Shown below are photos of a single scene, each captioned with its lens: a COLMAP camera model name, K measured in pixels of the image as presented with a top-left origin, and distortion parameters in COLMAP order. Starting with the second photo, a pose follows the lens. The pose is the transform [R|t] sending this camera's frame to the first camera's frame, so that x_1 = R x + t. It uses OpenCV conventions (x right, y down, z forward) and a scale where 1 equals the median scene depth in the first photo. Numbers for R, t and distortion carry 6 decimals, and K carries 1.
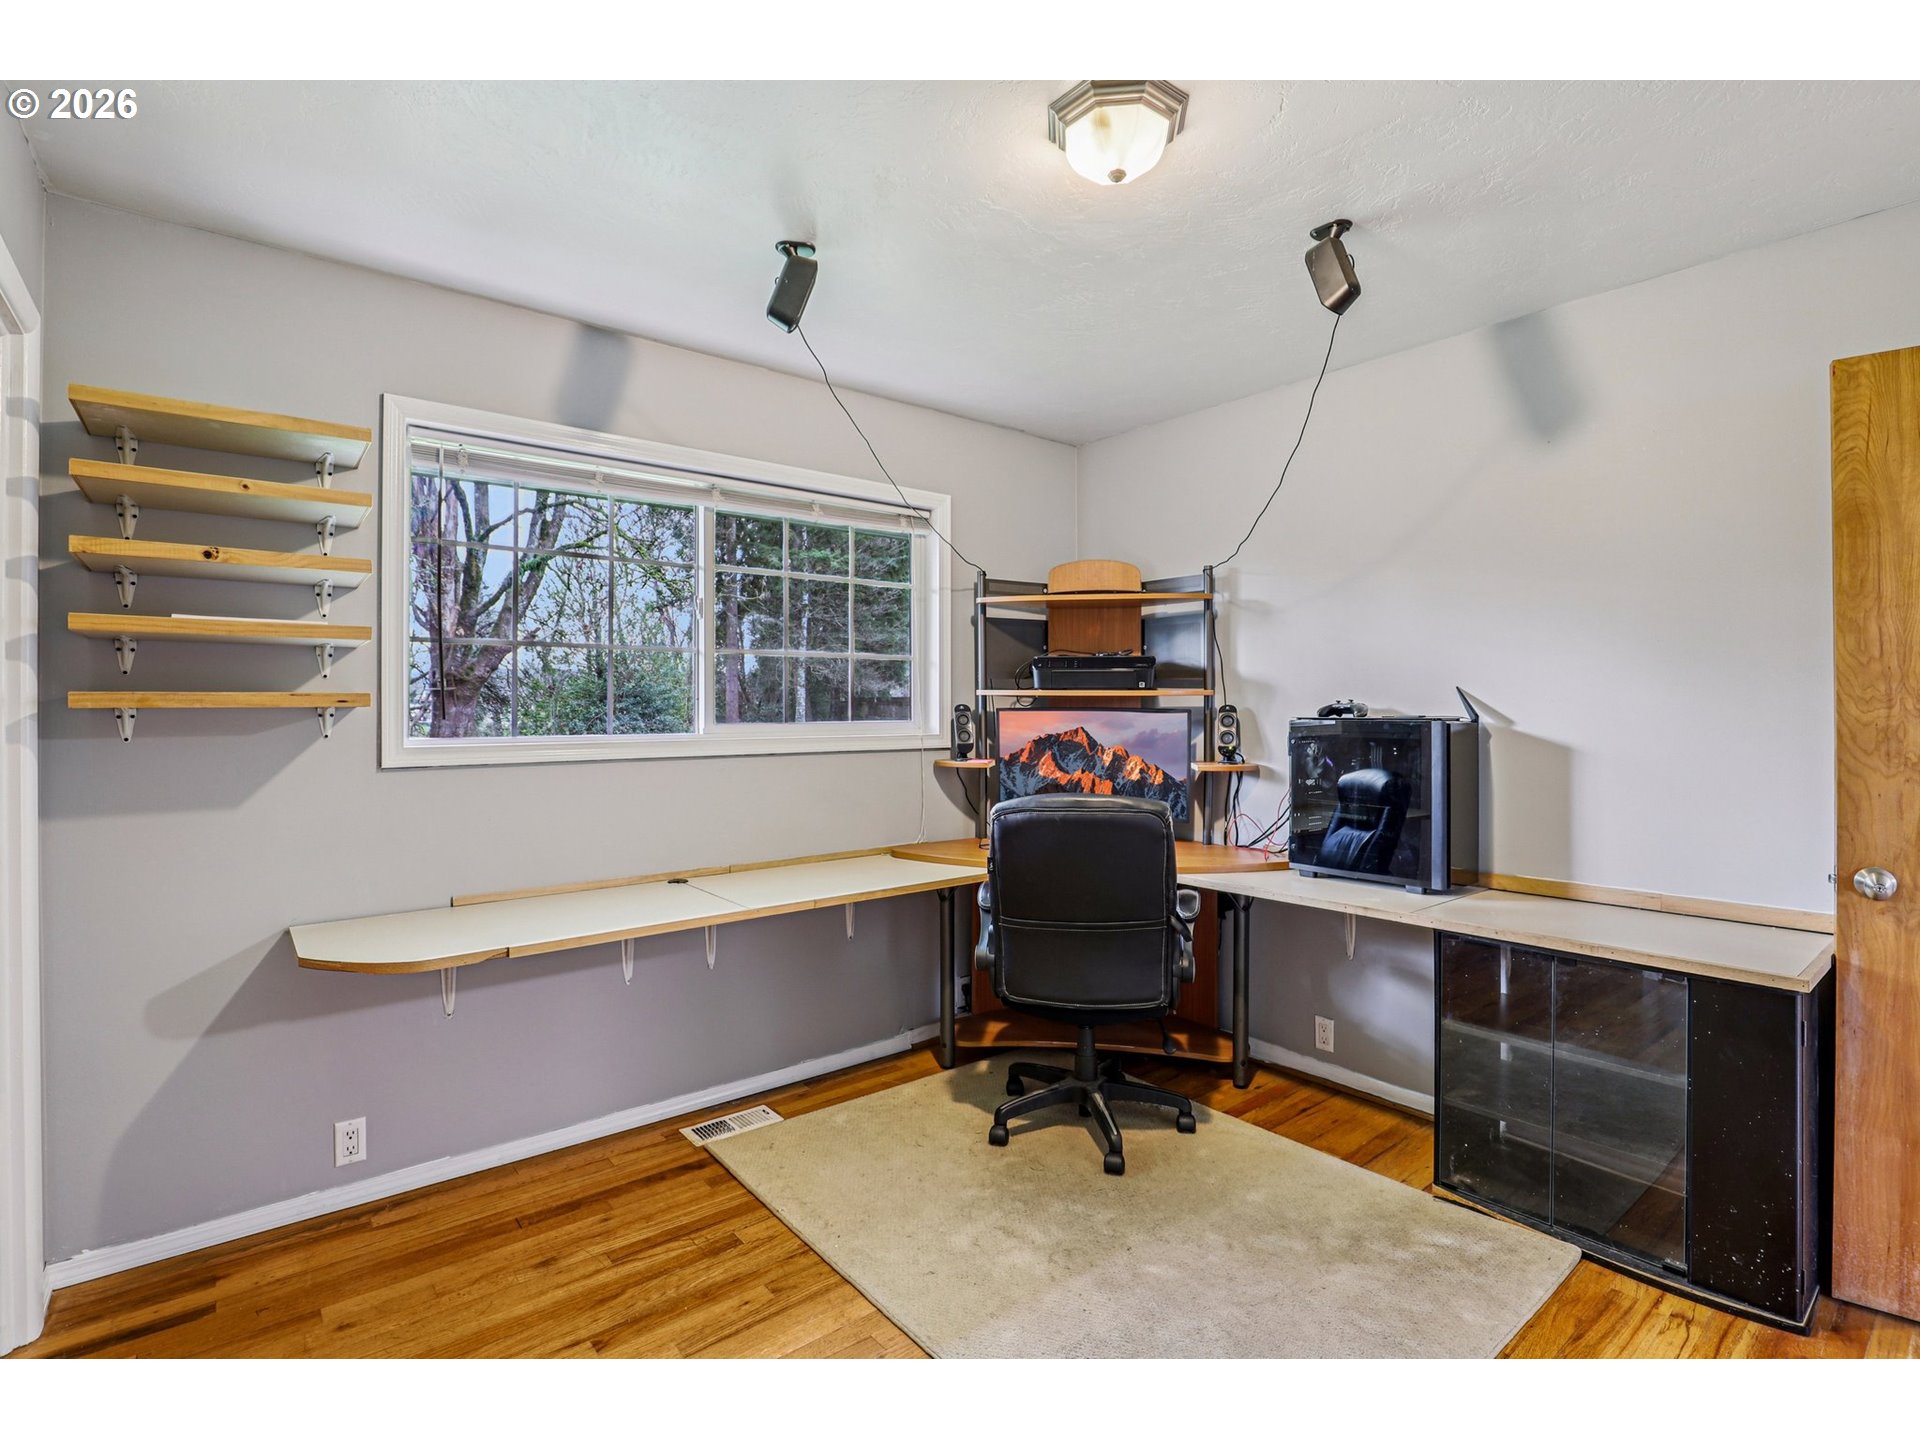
lens RADIAL K [[908.5, 0, 959.8], [0, 908.5, 707.8], [0, 0, 1]] dist [-0.022144, 0.000646]
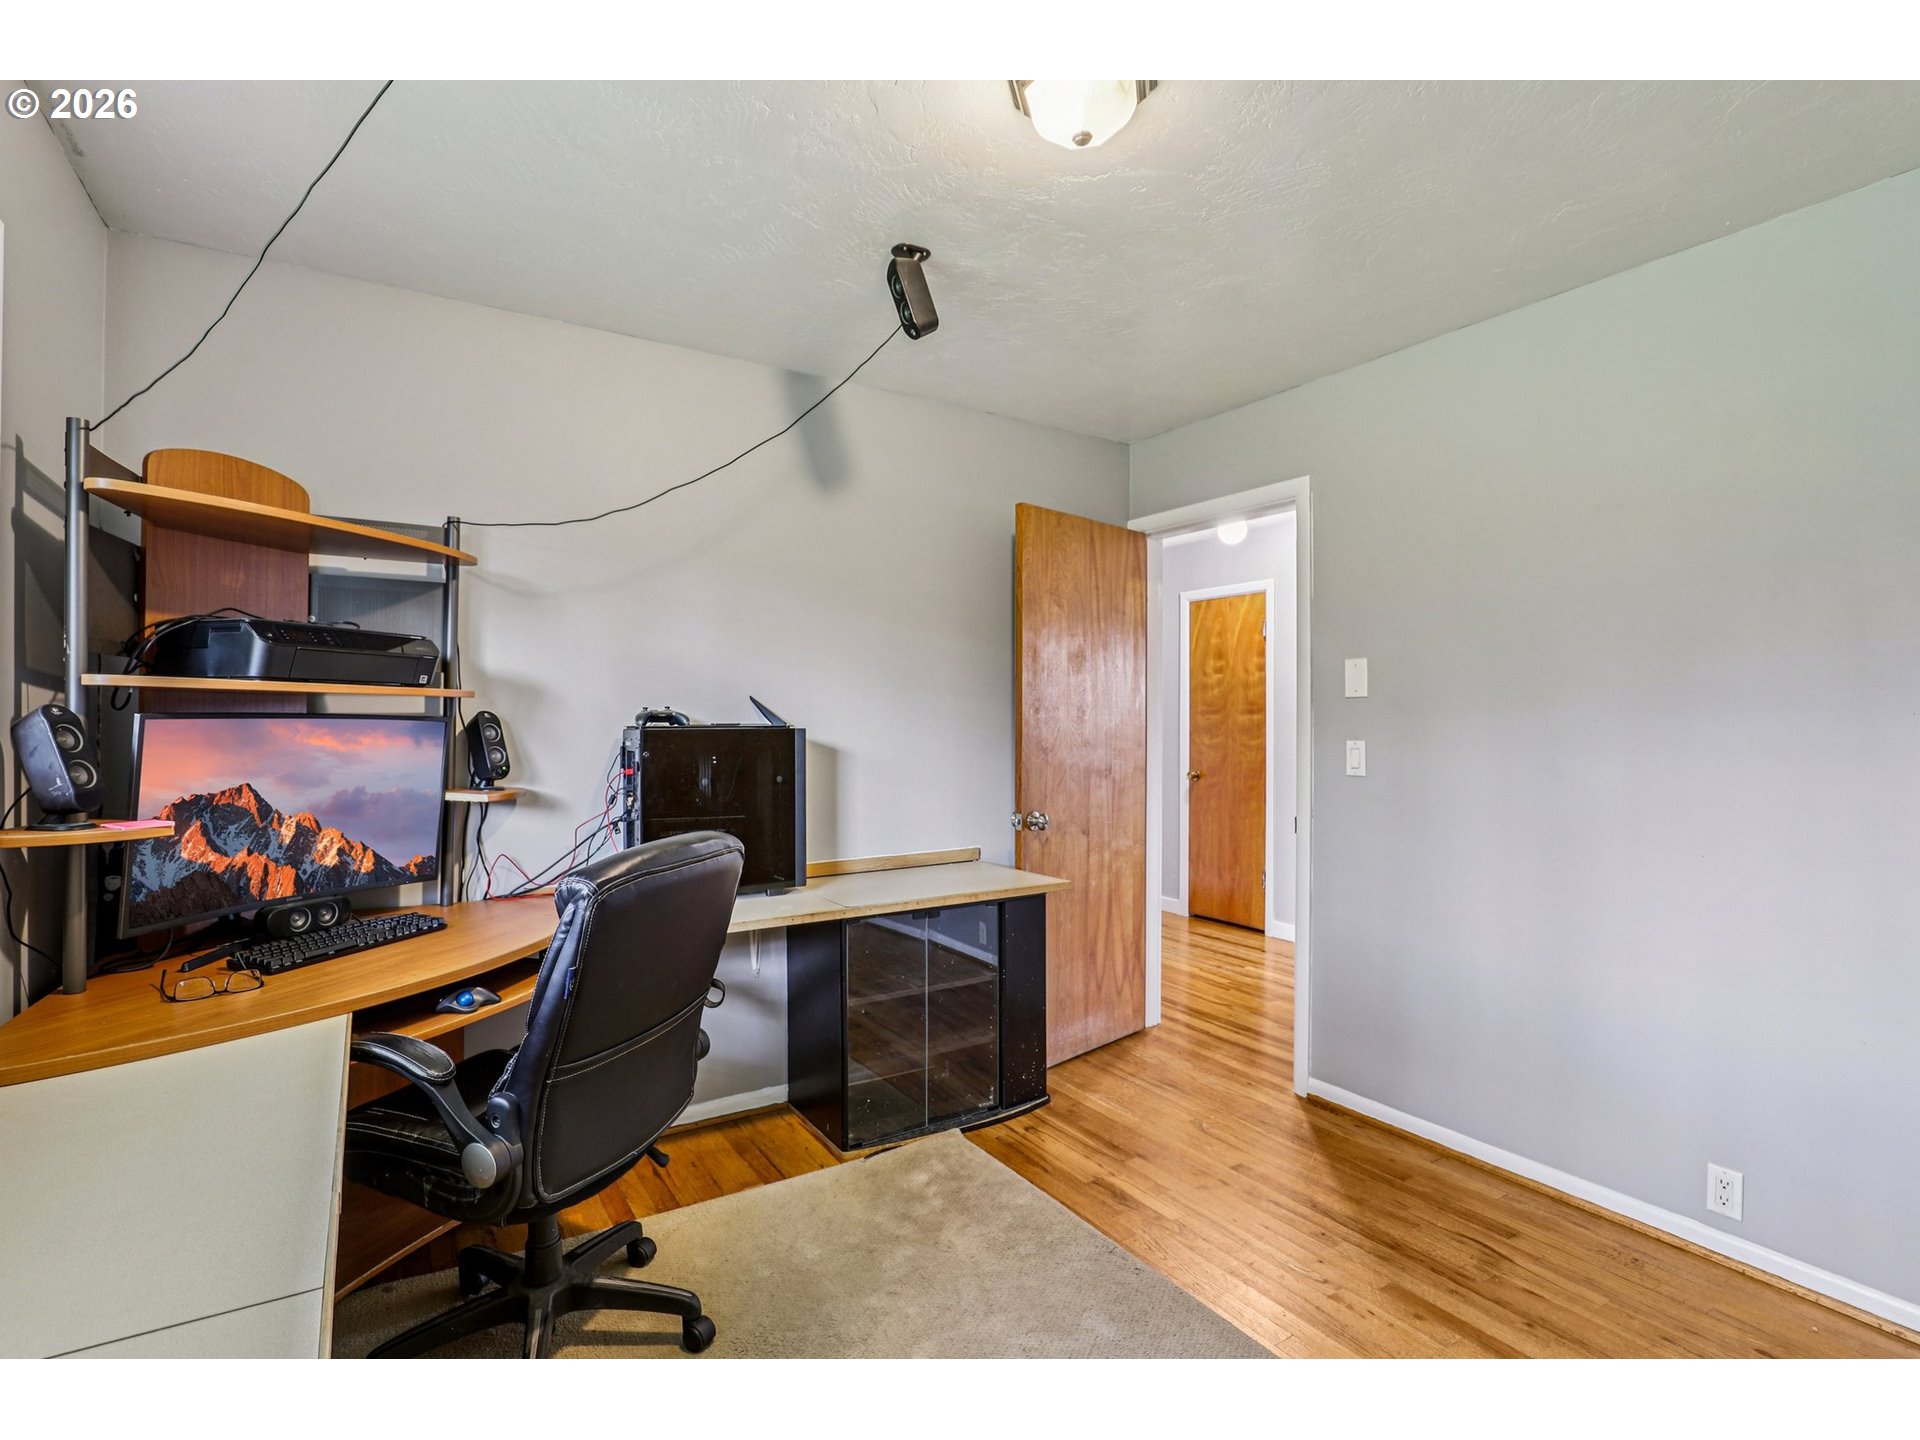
lens RADIAL K [[908.5, 0, 956.2], [0, 908.5, 723.9], [0, 0, 1]] dist [-0.022144, 0.000646]
pose [[0.123056, -0.001945, 0.992398, -0.551199], [-0.001818, 0.999996, 0.002185, 0.006887], [-0.992398, -0.002073, 0.123052, 0.738223]]
